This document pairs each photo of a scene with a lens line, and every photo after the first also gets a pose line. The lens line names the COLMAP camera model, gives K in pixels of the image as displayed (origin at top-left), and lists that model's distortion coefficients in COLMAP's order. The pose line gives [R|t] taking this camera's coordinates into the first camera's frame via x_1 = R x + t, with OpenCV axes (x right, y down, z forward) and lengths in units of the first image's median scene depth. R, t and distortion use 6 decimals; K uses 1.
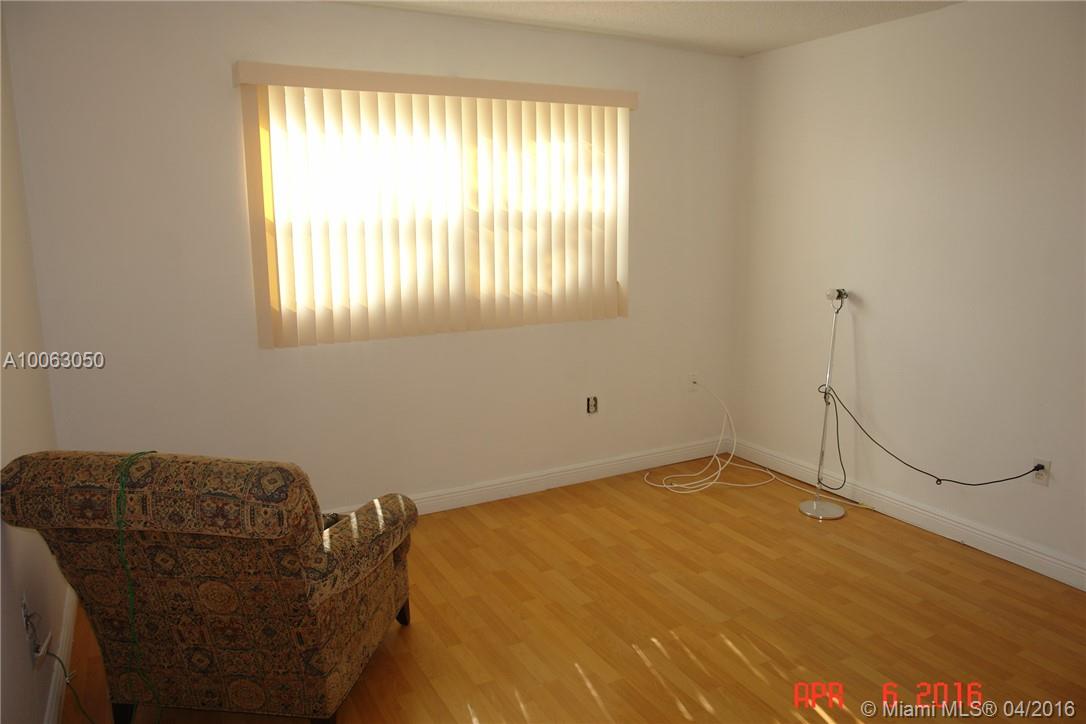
lens RADIAL K [[758.0, 0, 541.7], [0, 758.0, 366.5], [0, 0, 1]] dist [-0.051366, 0.010023]
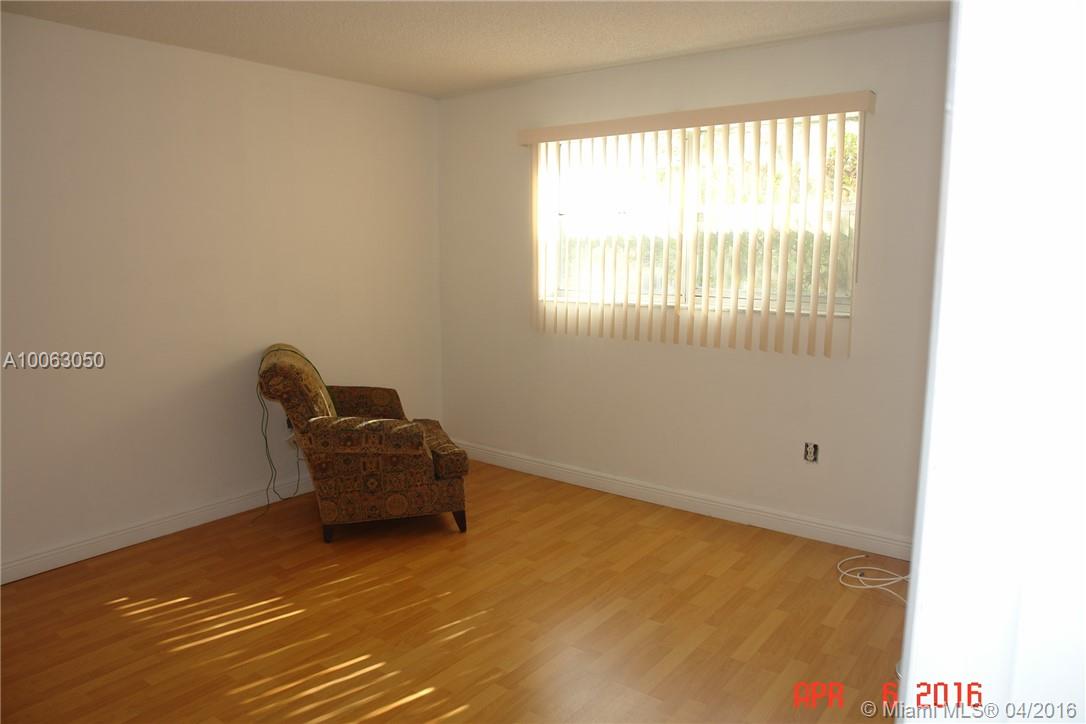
lens RADIAL K [[758.0, 0, 541.7], [0, 758.0, 357.5], [0, 0, 1]] dist [-0.051366, 0.010023]
pose [[0.392909, 0.145858, -0.907936, 0.784683], [-0.185166, 0.979666, 0.077250, -0.072156], [0.900742, 0.137766, 0.411928, 0.376904]]
